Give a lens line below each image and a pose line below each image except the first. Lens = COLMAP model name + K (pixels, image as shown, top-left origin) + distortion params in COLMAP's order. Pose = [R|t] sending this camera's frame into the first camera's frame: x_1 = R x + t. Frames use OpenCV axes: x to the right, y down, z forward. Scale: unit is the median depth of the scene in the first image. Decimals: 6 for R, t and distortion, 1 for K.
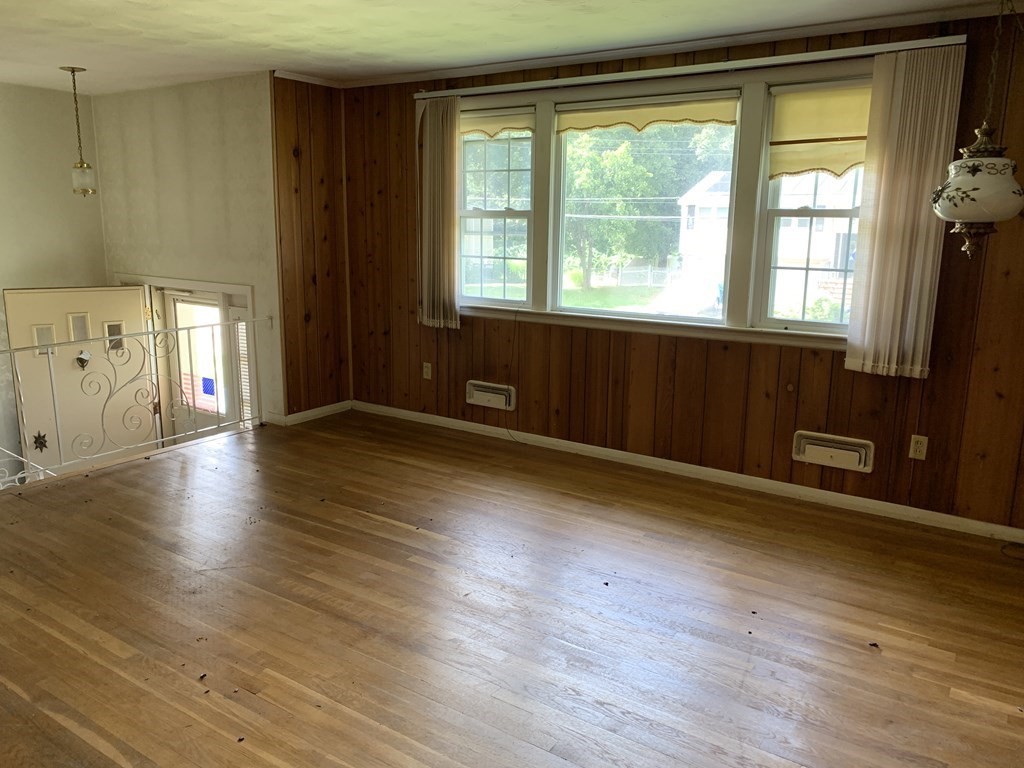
lens RADIAL K [[790.7, 0, 512.0], [0, 790.7, 384.0], [0, 0, 1]] dist [0.066620, -0.073852]
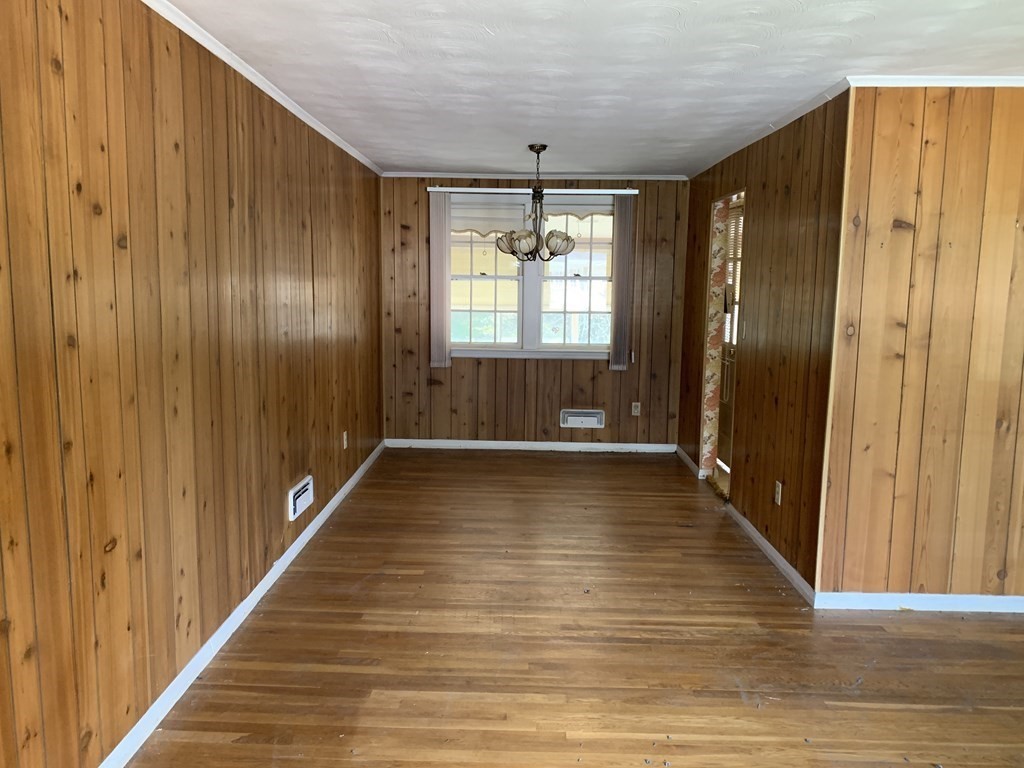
lens RADIAL K [[770.4, 0, 512.0], [0, 770.4, 384.0], [0, 0, 1]] dist [0.005095, 0.001164]
pose [[-0.835060, 0.054689, -0.547434, 0.333705], [-0.130941, 0.946696, 0.294313, -0.175551], [0.534350, 0.317451, -0.783387, 0.829391]]
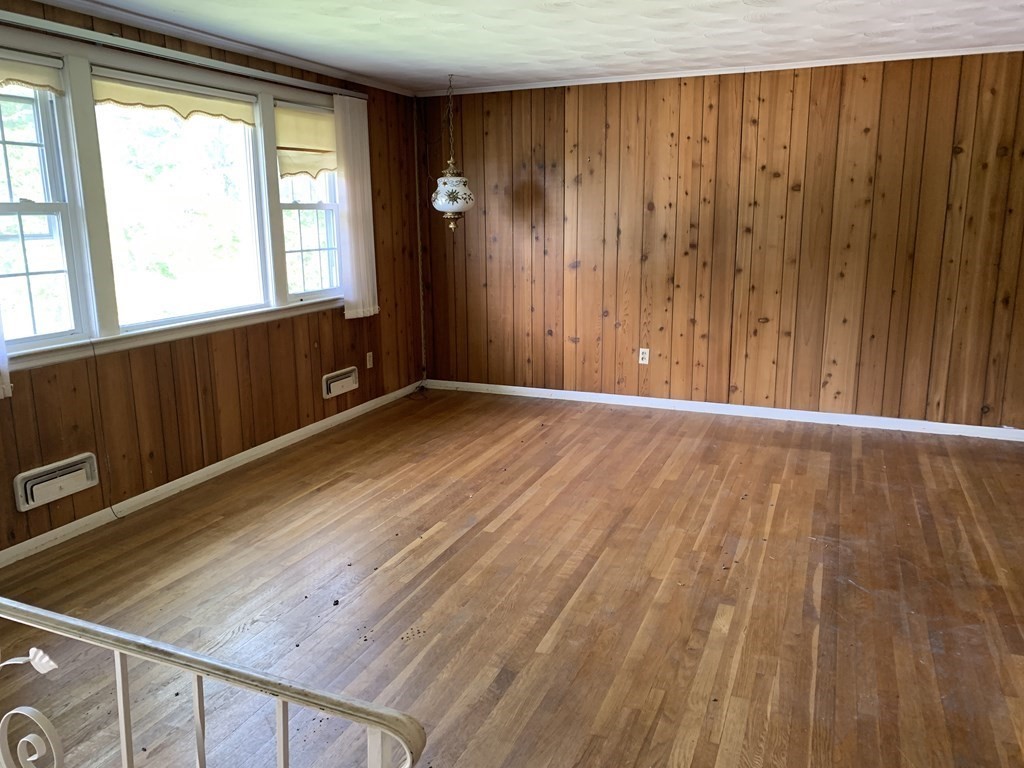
lens RADIAL K [[787.1, 0, 512.0], [0, 787.1, 384.0], [0, 0, 1]] dist [0.058603, -0.111256]
pose [[-0.212925, -0.217433, 0.952568, -0.928780], [0.207235, 0.942693, 0.261501, -0.201398], [-0.954838, 0.253086, -0.155663, 0.920168]]
